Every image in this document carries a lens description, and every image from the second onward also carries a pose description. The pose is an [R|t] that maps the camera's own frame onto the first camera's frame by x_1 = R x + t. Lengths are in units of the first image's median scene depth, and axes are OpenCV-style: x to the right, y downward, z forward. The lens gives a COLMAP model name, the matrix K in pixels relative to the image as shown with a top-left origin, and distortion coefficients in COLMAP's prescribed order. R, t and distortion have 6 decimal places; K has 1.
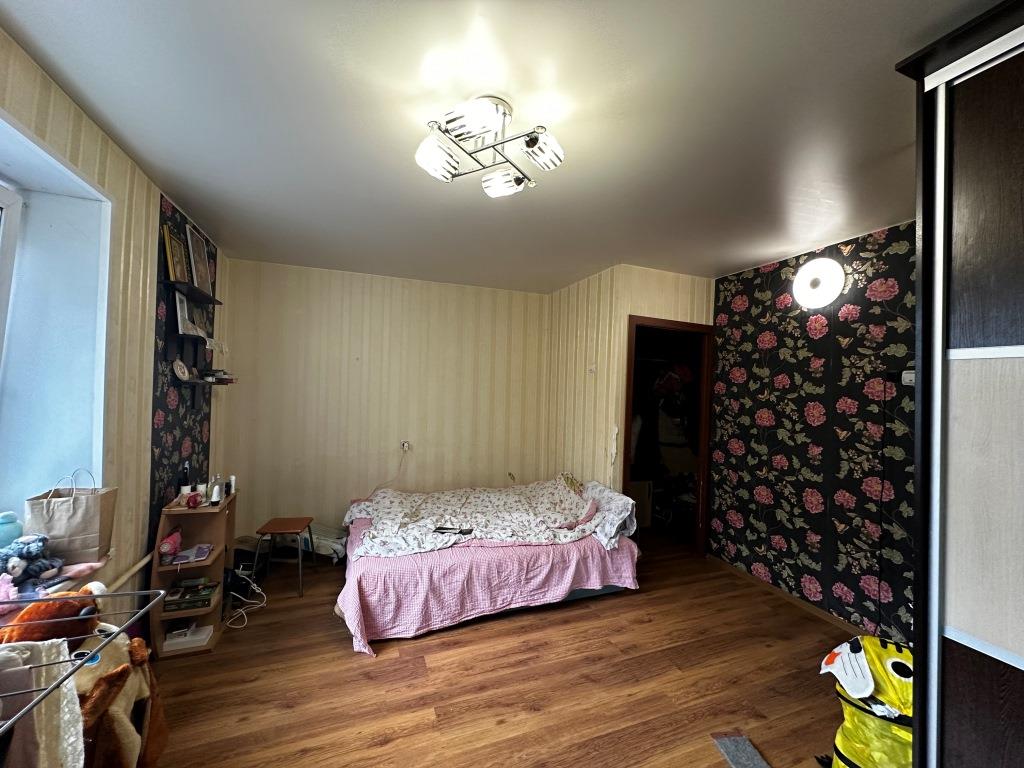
lens RADIAL K [[409.3, 0, 511.2], [0, 409.3, 382.7], [0, 0, 1]] dist [-0.001052, 0.000212]
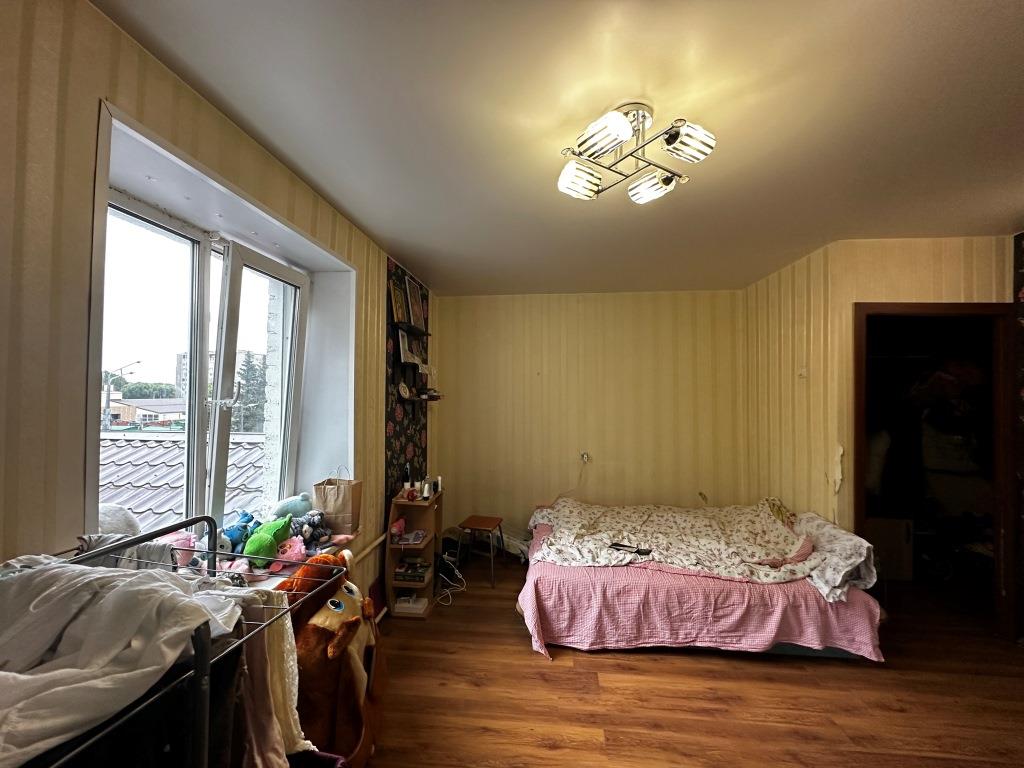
lens RADIAL K [[409.3, 0, 511.2], [0, 409.3, 382.7], [0, 0, 1]] dist [-0.001052, 0.000212]
pose [[0.893321, -0.034929, -0.448060, 0.063153], [0.025281, 0.999302, -0.027498, -0.011239], [0.448708, 0.013237, 0.893580, 0.010753]]
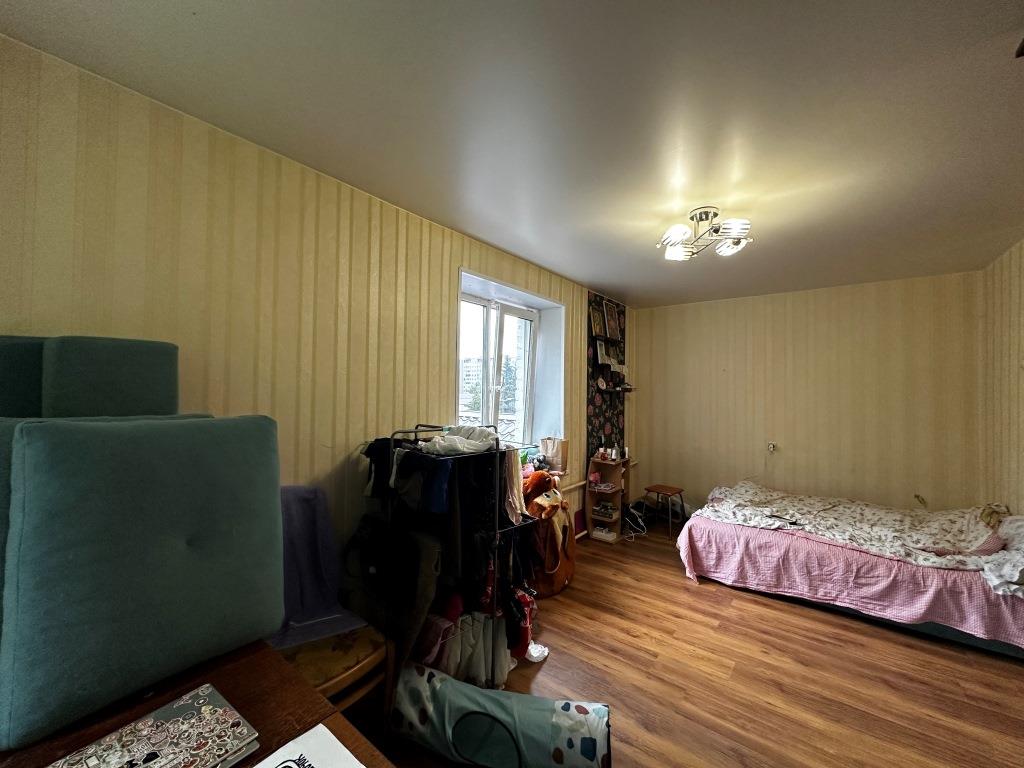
lens RADIAL K [[409.3, 0, 511.2], [0, 409.3, 382.7], [0, 0, 1]] dist [-0.001052, 0.000212]
pose [[0.517800, -0.033980, -0.854827, 0.507190], [0.008435, 0.999365, -0.034616, 0.023312], [0.855460, 0.010714, 0.517758, -0.253510]]
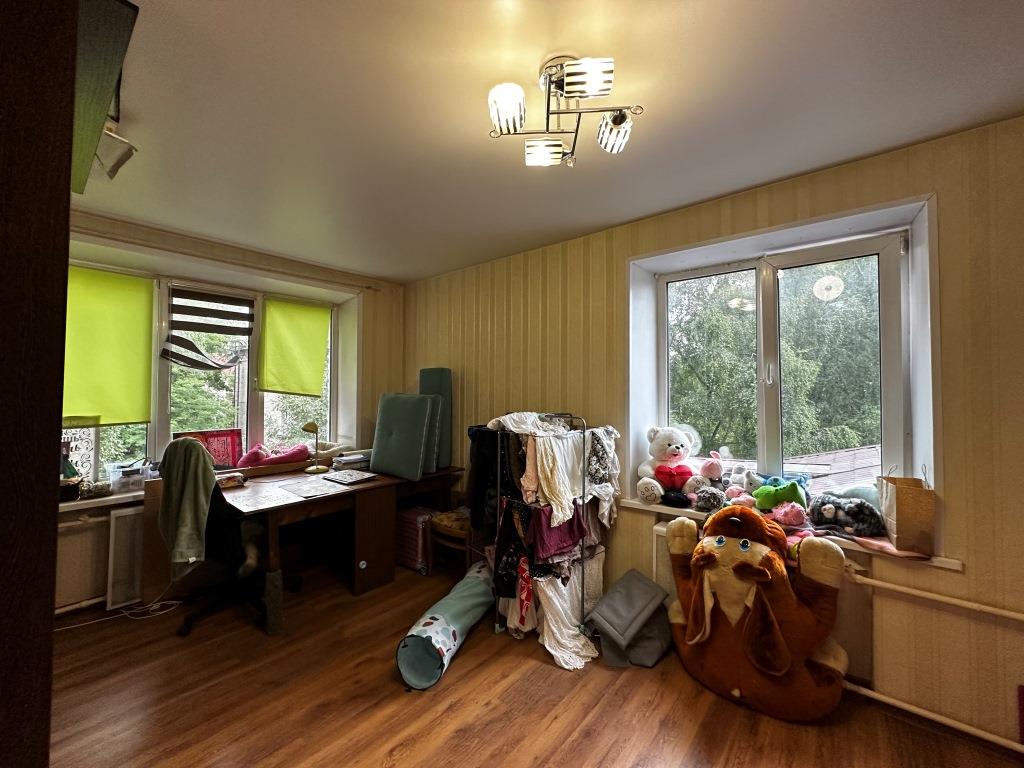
lens RADIAL K [[409.3, 0, 511.2], [0, 409.3, 382.7], [0, 0, 1]] dist [-0.001052, 0.000212]
pose [[-0.876712, -0.044299, -0.478972, 0.254959], [-0.027668, 0.998746, -0.041728, 0.054641], [0.480220, -0.023332, -0.876838, 1.085896]]
